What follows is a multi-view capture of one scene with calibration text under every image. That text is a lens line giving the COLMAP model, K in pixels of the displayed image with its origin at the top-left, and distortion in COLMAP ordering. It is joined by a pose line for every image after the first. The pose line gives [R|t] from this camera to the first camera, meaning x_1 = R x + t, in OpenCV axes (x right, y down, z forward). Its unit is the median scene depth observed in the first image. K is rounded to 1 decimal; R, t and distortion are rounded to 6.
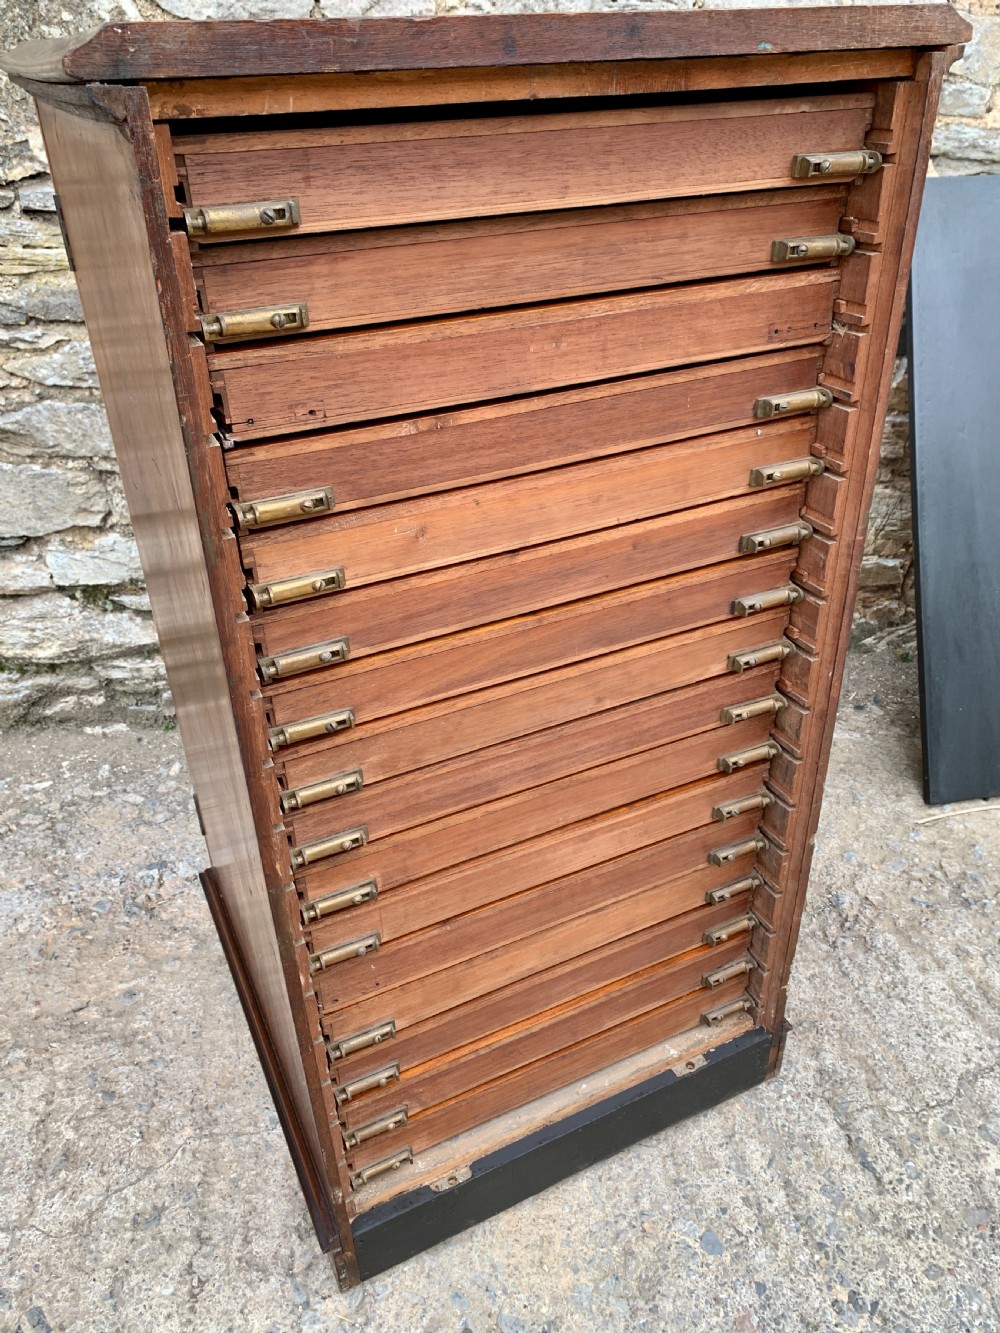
lens RADIAL K [[1009.9, 0, 504.0], [0, 1009.9, 660.0], [0, 0, 1]] dist [-0.018732, 0.011106]
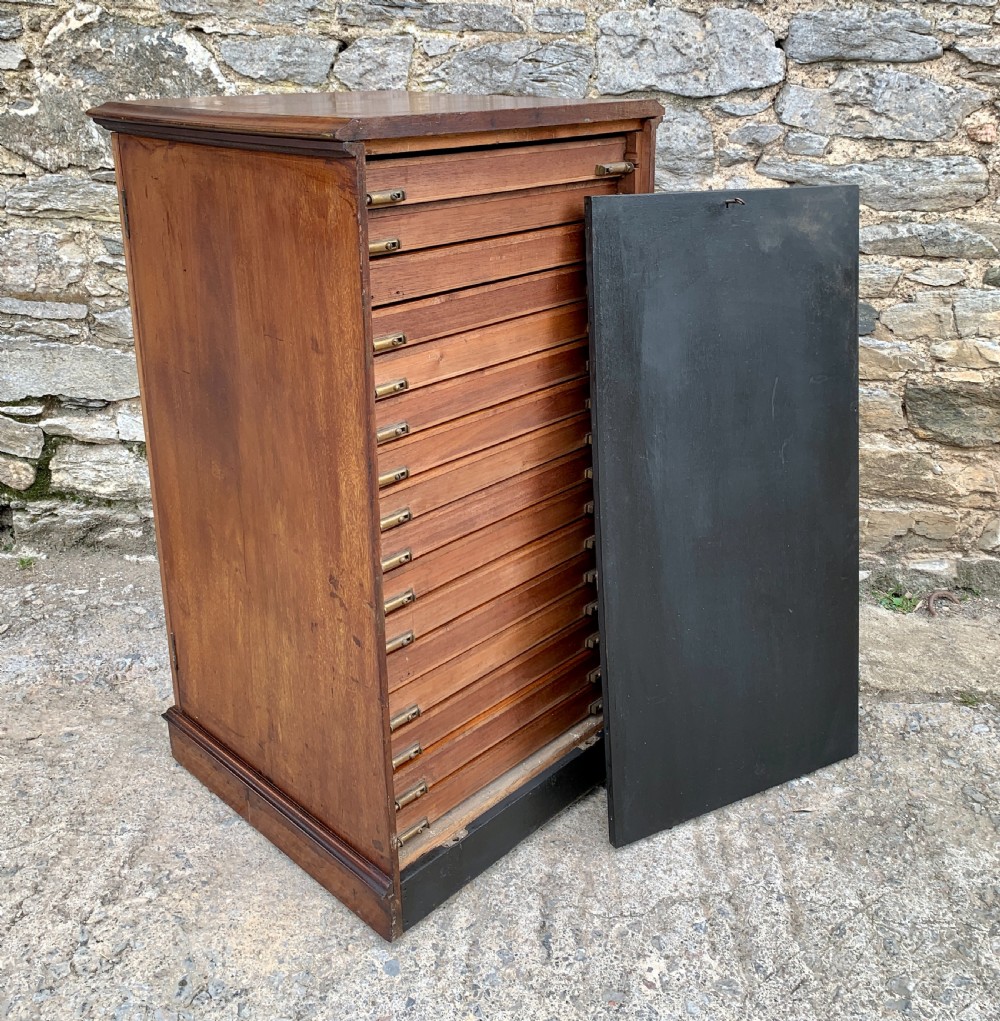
lens RADIAL K [[1056.5, 0, 537.6], [0, 1056.5, 364.5], [0, 0, 1]] dist [0.008665, 0.000000]
pose [[0.975583, 0.087690, -0.201366, 0.528194], [-0.136866, 0.959781, -0.245130, 0.140860], [0.171772, 0.266704, 0.948348, -0.388467]]
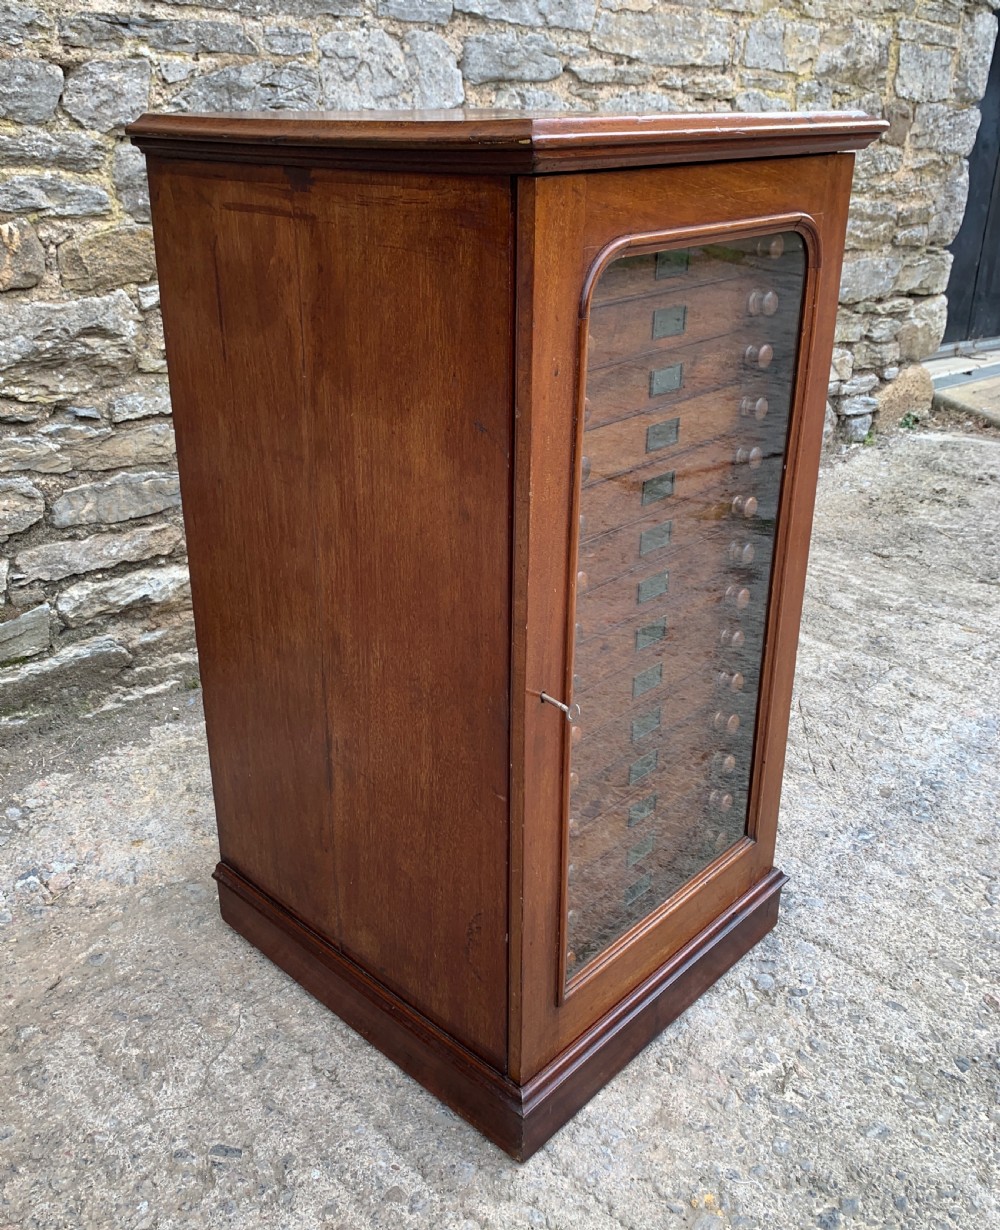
lens RADIAL K [[1124.0, 0, 458.5], [0, 1124.0, 554.4], [0, 0, 1]] dist [0.005998, 0.000000]
pose [[0.846790, -0.201060, 0.492465, -0.622546], [0.290180, 0.950526, -0.110888, 0.197356], [-0.445805, 0.236802, 0.863240, -0.327659]]
